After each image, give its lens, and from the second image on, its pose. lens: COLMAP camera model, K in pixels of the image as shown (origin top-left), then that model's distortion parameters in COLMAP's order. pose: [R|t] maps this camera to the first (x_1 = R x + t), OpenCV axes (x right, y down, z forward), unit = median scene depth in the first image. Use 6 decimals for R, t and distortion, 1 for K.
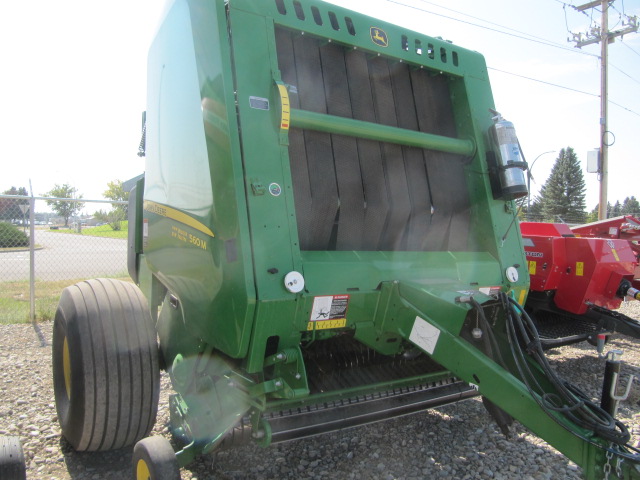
lens RADIAL K [[521.4, 0, 320.8], [0, 521.4, 243.8], [0, 0, 1]] dist [-0.042362, 0.005471]
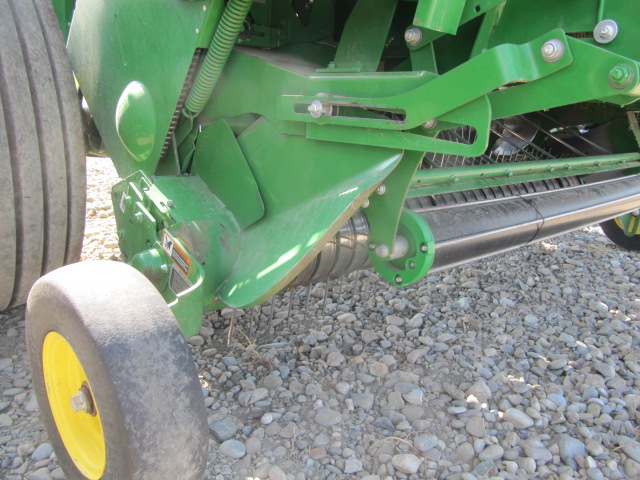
lens RADIAL K [[521.4, 0, 319.0], [0, 521.4, 241.8], [0, 0, 1]] dist [-0.042362, 0.005471]
pose [[0.989038, -0.021748, 0.146051, -0.223597], [-0.014865, 0.969405, 0.245017, 0.274080], [-0.146912, -0.244502, 0.958455, 0.660348]]
